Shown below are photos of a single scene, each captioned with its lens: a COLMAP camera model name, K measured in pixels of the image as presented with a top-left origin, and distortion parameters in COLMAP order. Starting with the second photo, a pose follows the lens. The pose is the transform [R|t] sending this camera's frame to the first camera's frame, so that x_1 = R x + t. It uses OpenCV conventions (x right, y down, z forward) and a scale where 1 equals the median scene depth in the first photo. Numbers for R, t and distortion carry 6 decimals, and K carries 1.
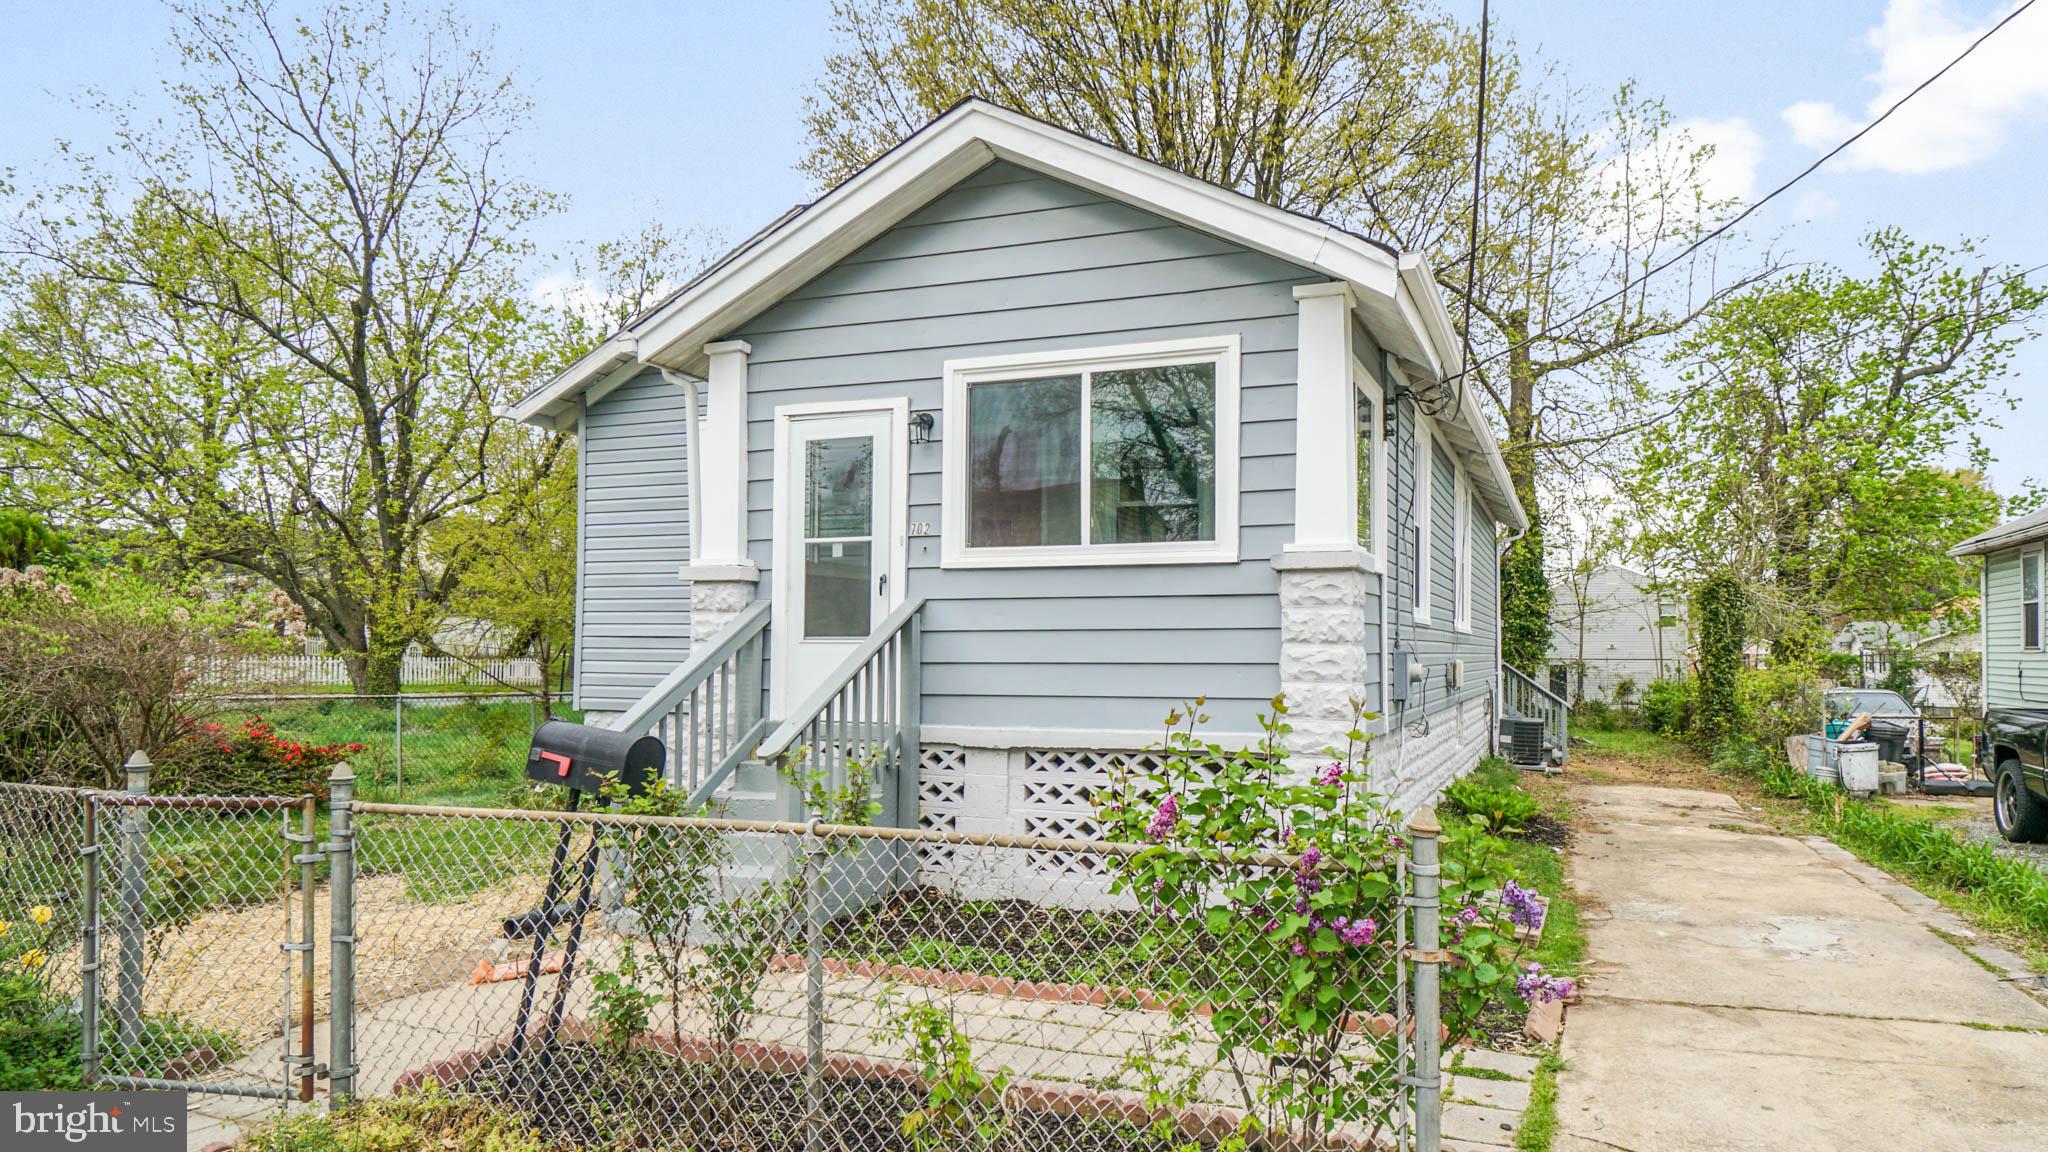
lens RADIAL K [[1123.9, 0, 1026.0], [0, 1123.9, 613.1], [0, 0, 1]] dist [0.004168, 0.000795]
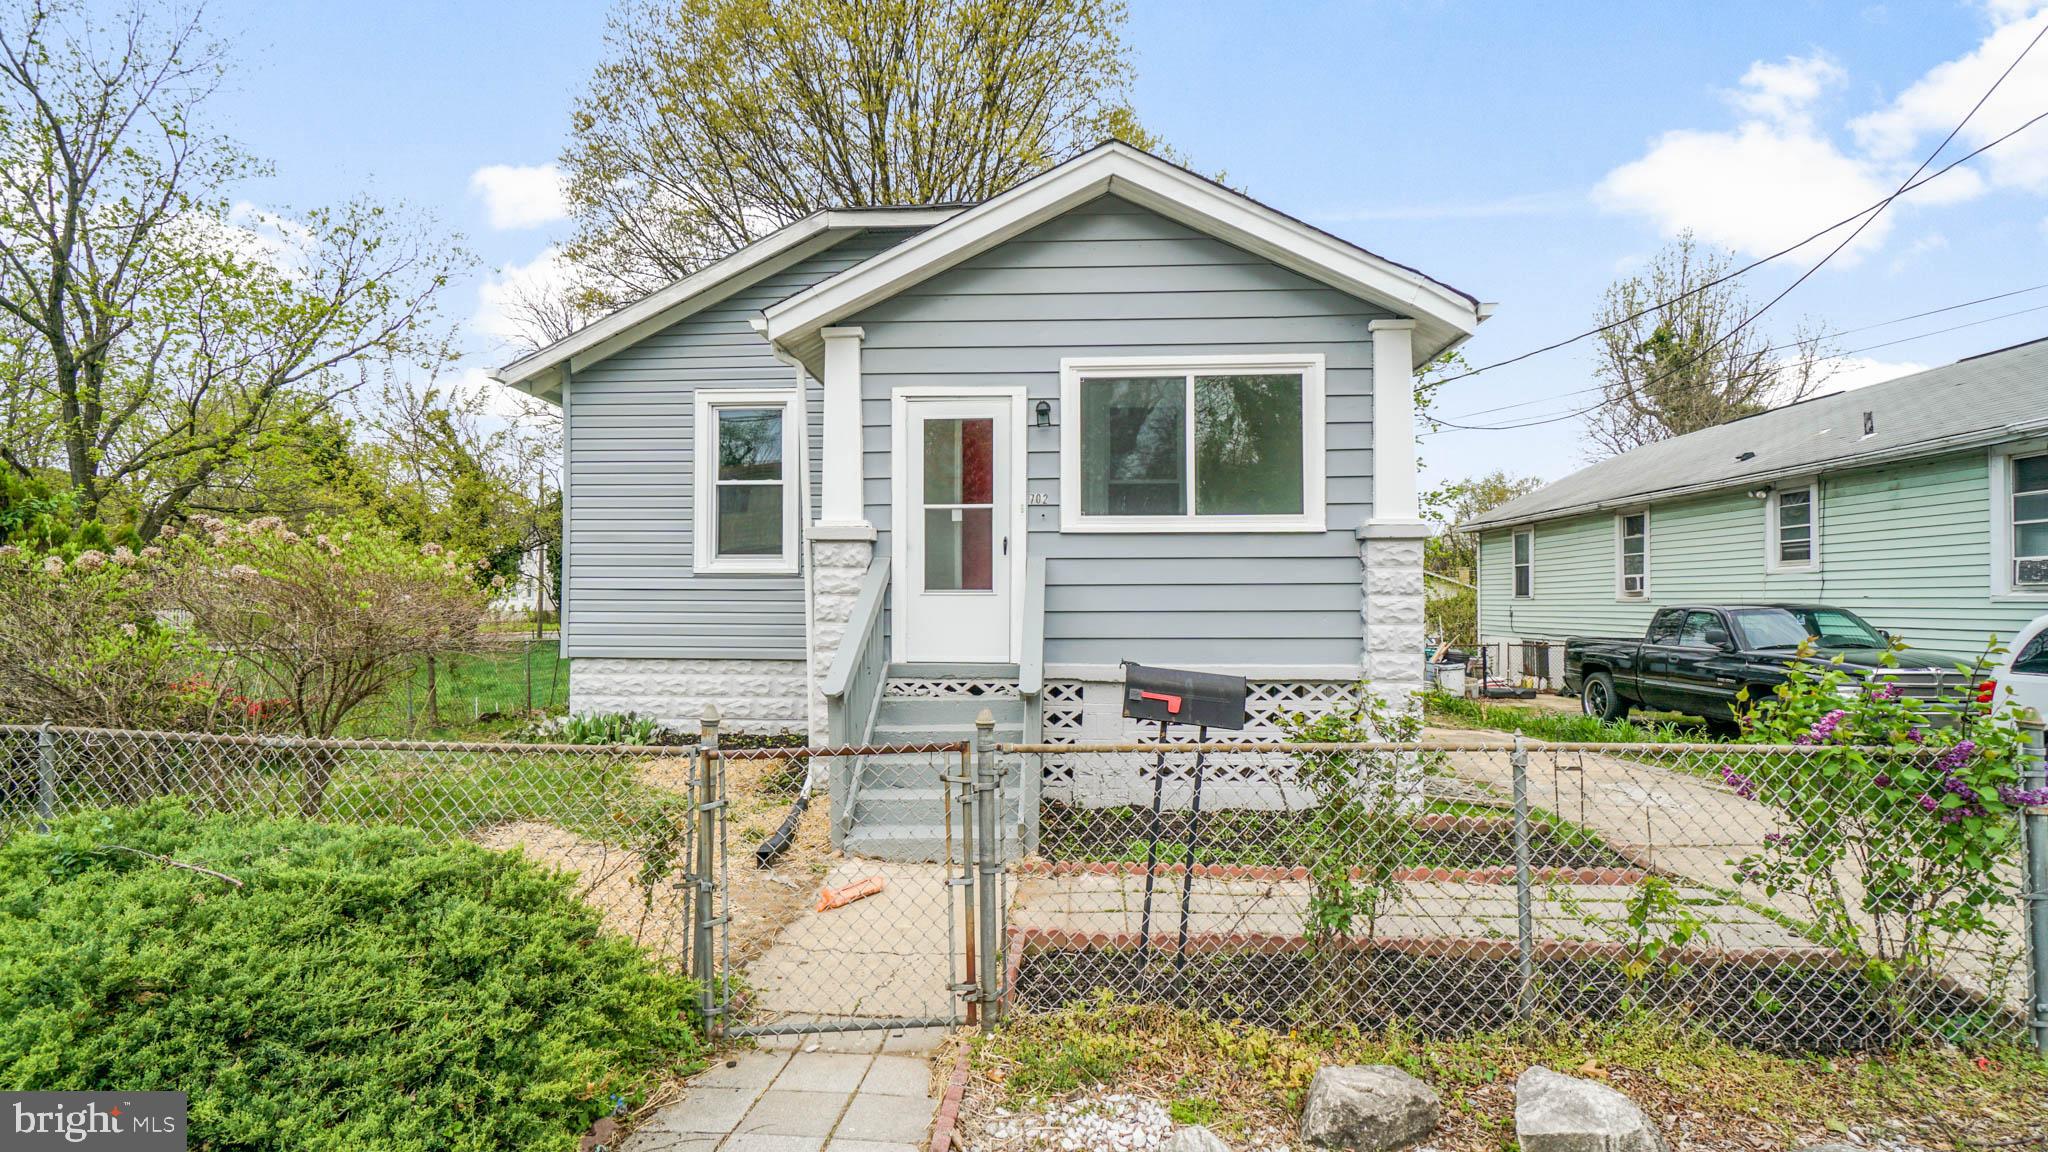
lens RADIAL K [[924.4, 0, 1024.0], [0, 924.4, 576.0], [0, 0, 1]] dist [-0.000095, -0.000236]
pose [[0.964814, 0.004034, 0.262902, -0.372292], [-0.005968, 0.999961, 0.006561, 0.000174], [-0.262865, -0.007899, 0.964800, 0.065260]]
